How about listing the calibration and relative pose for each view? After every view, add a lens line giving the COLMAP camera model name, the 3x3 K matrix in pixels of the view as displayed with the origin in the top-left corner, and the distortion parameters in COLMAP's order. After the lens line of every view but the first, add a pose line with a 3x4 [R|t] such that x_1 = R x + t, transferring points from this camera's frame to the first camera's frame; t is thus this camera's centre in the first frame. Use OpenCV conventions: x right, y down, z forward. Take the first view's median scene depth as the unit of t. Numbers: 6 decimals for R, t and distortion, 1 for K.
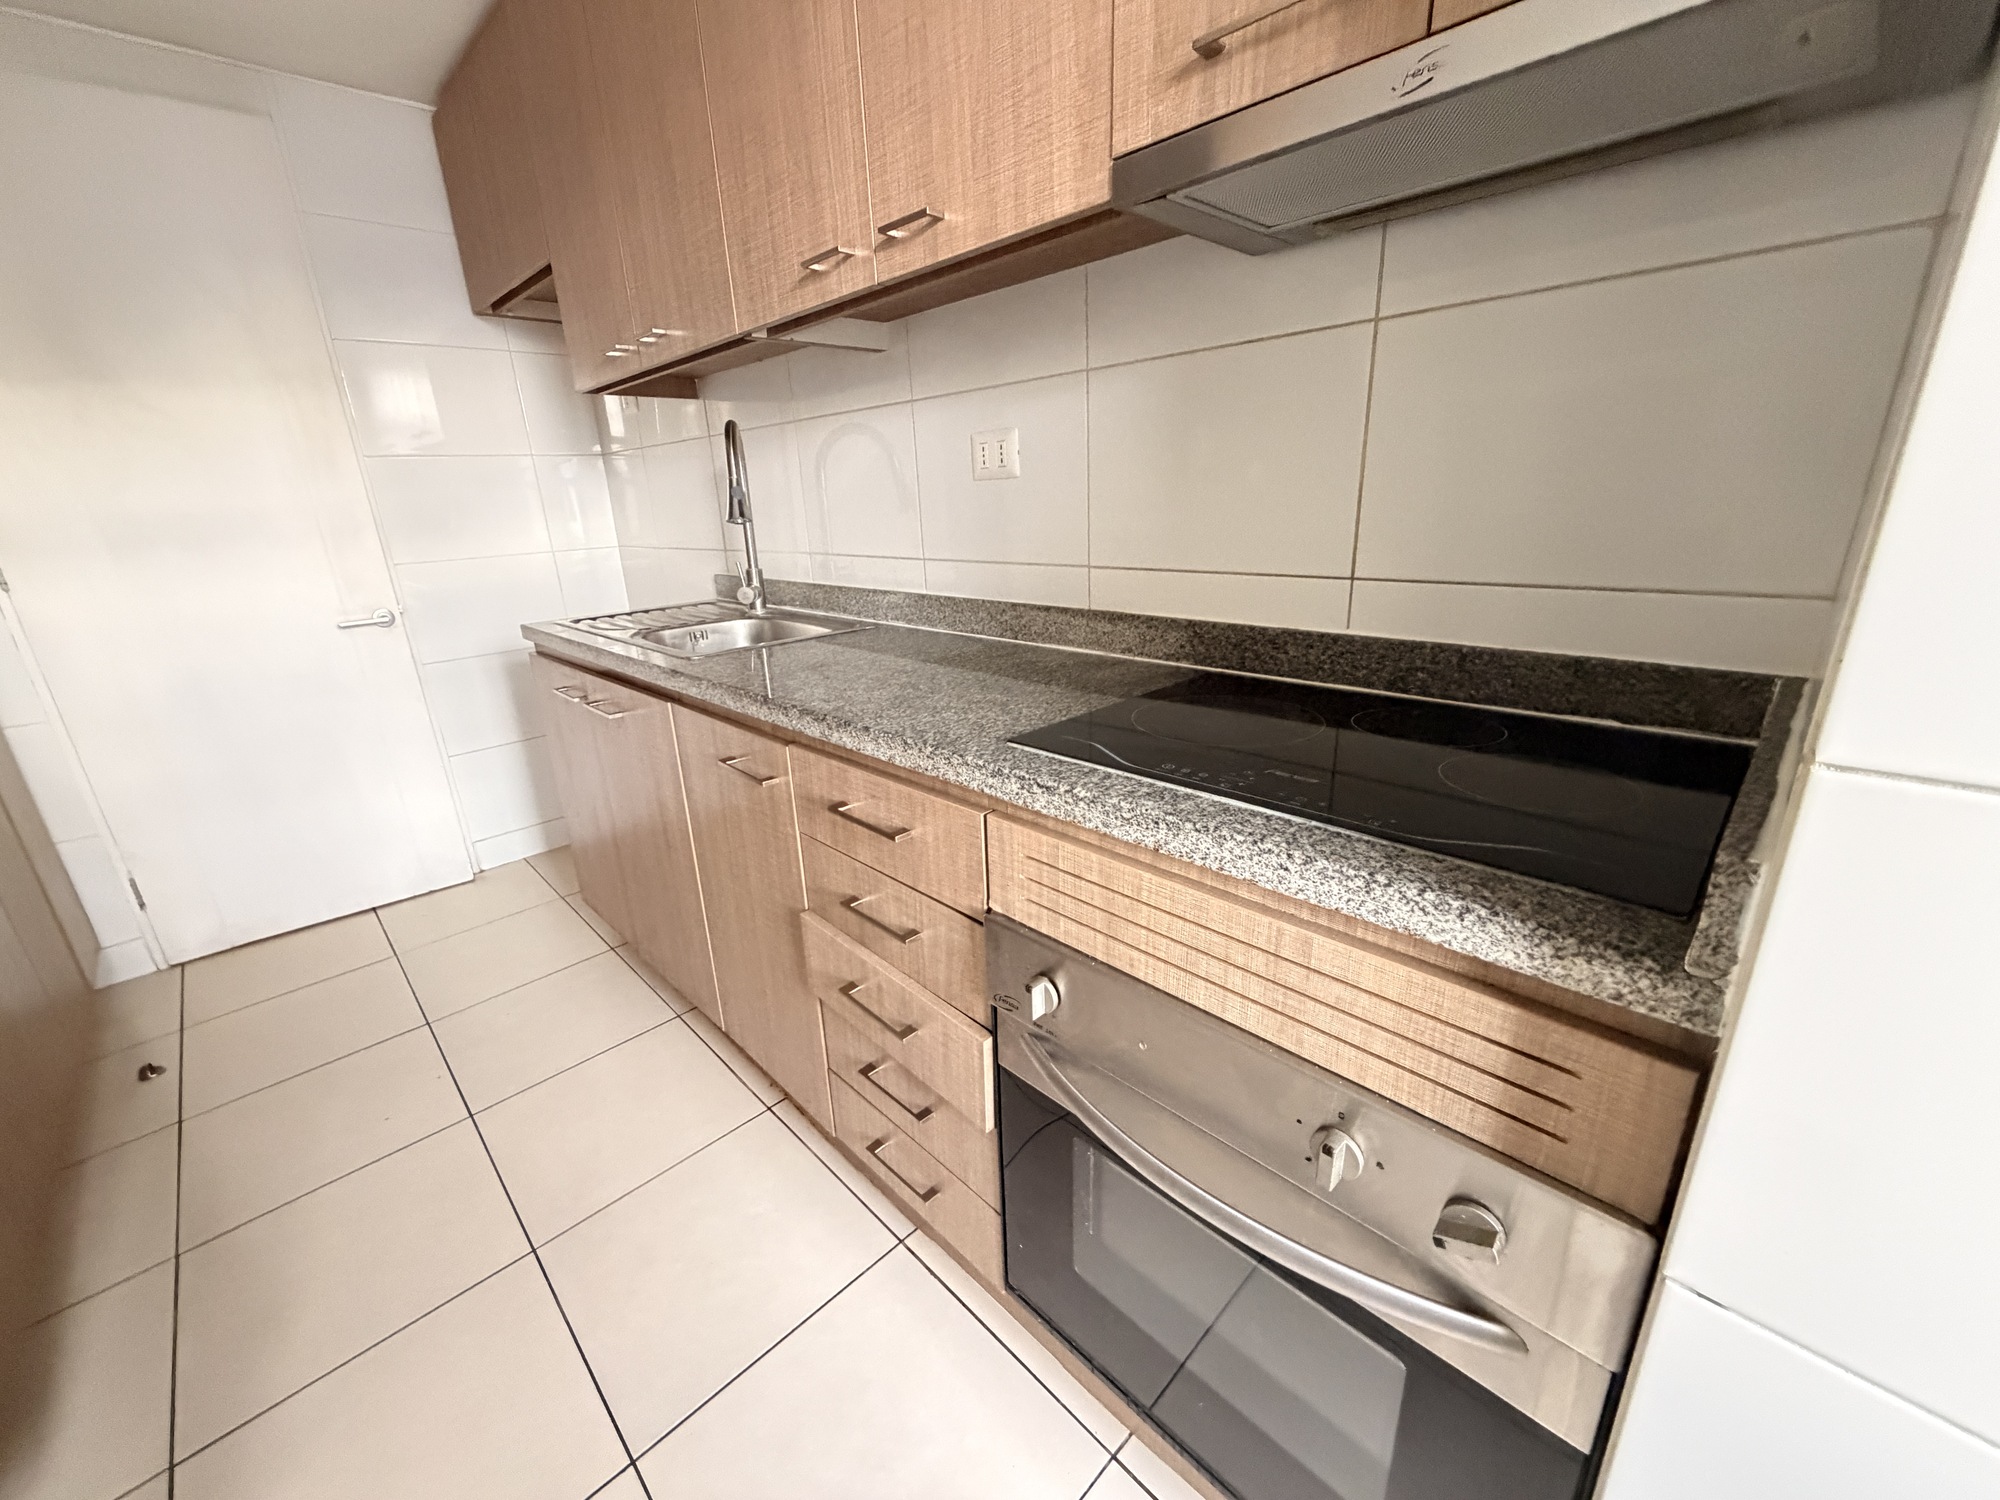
lens RADIAL K [[795.5, 0, 994.2], [0, 795.5, 749.2], [0, 0, 1]] dist [-0.000280, -0.000063]
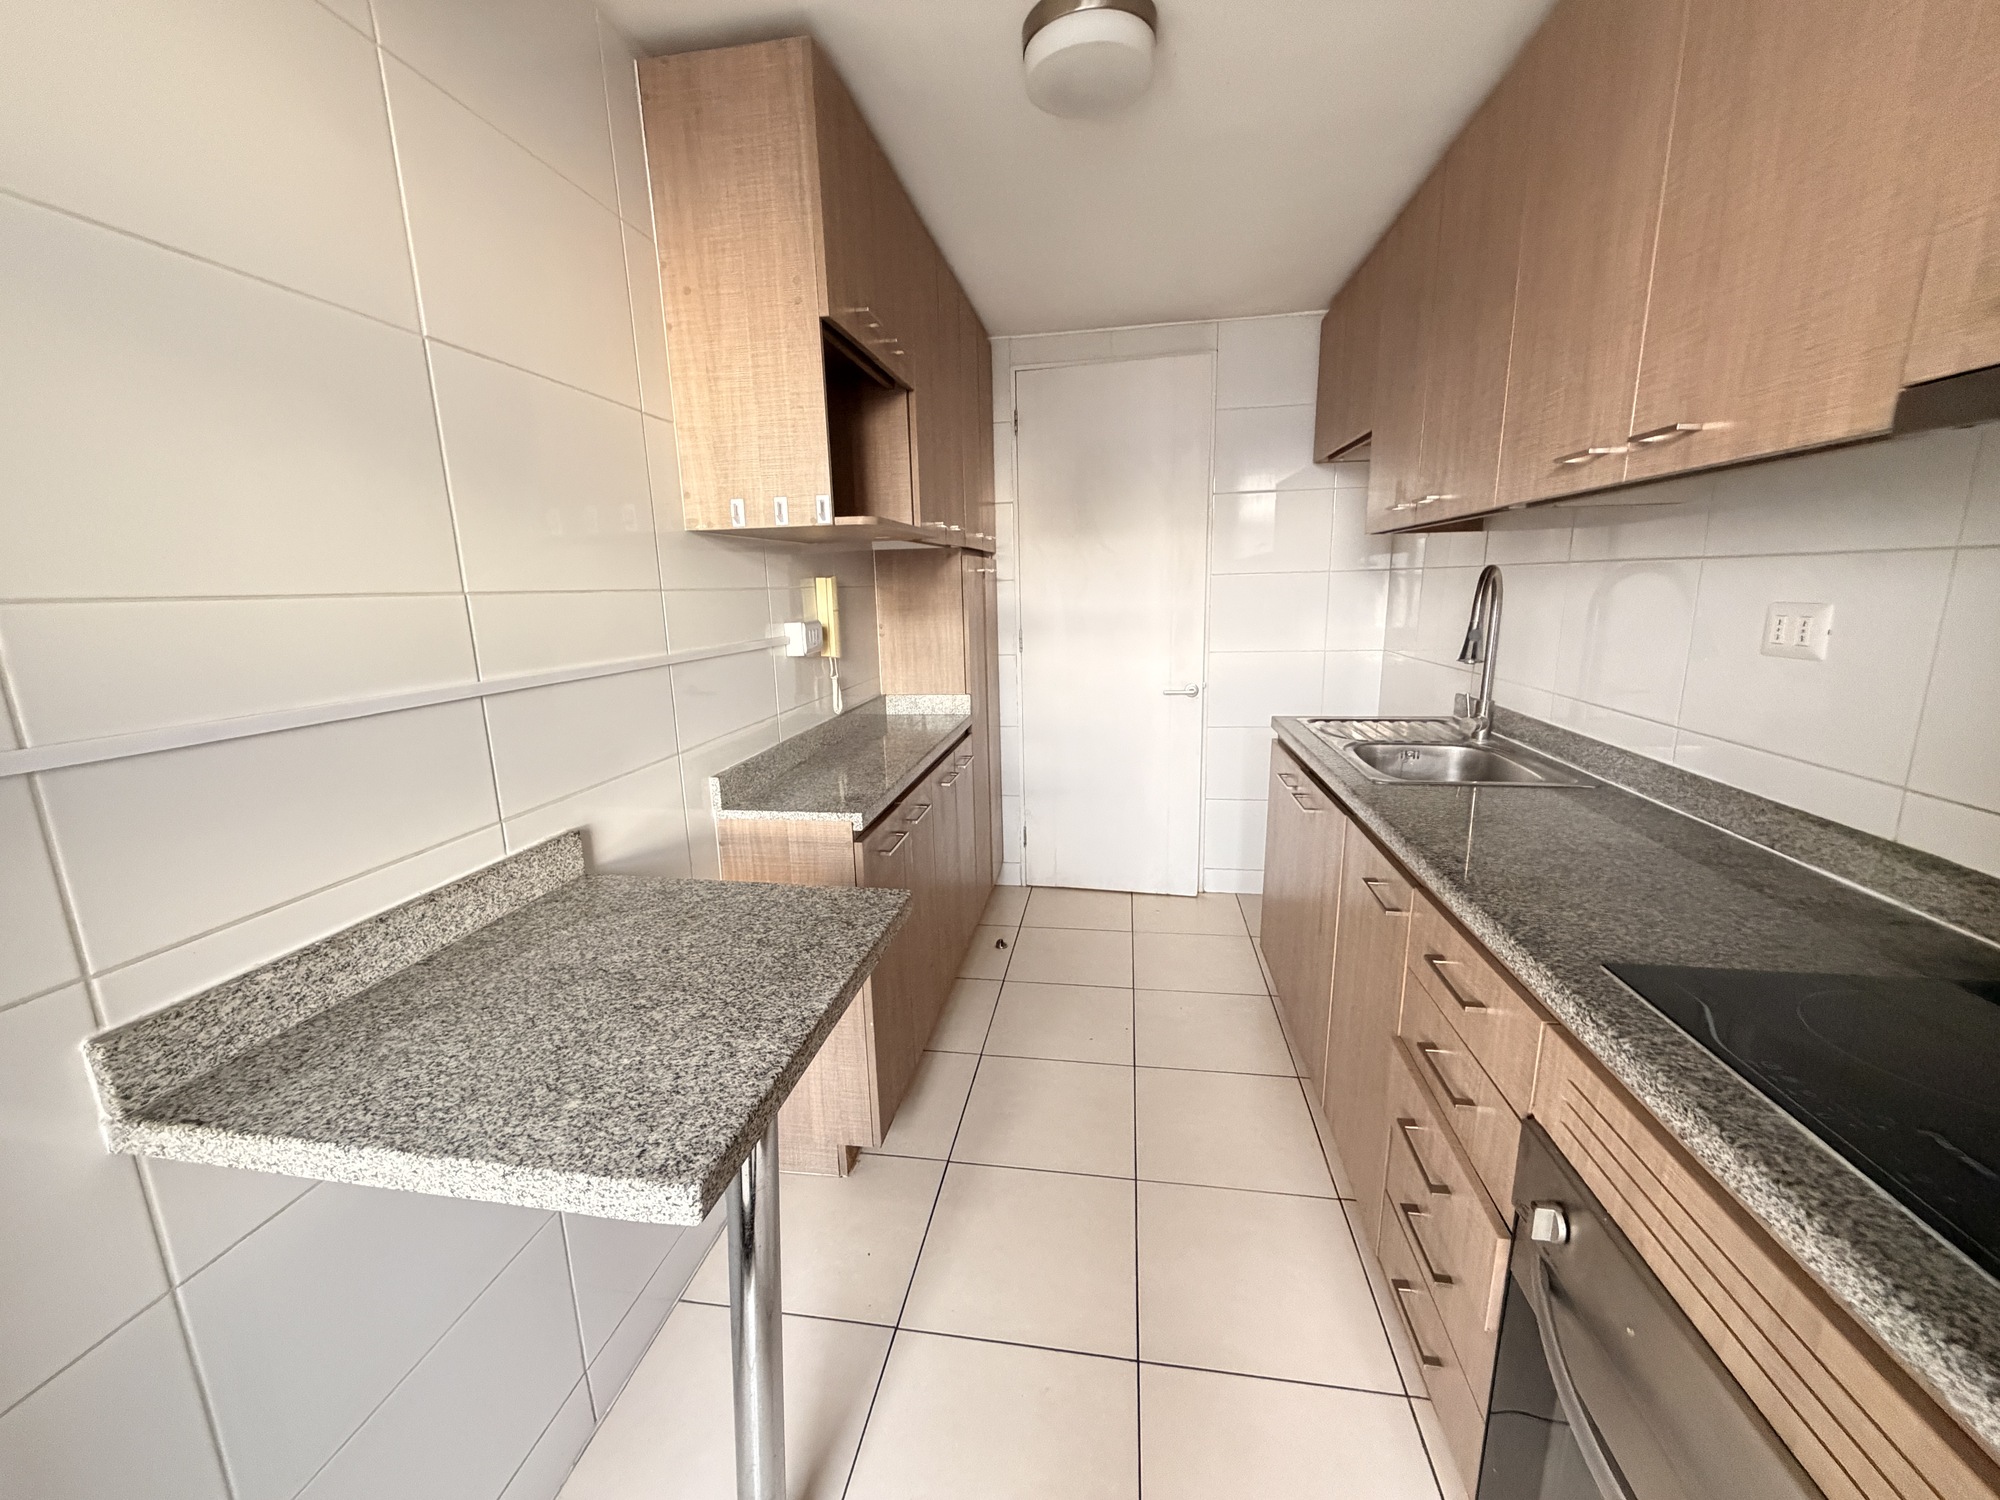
lens RADIAL K [[795.5, 0, 994.2], [0, 795.5, 749.2], [0, 0, 1]] dist [-0.000280, -0.000063]
pose [[0.596758, 0.193675, -0.778698, 0.185870], [-0.251901, 0.966593, 0.047363, -0.081858], [0.761857, 0.167891, 0.625609, -0.154012]]
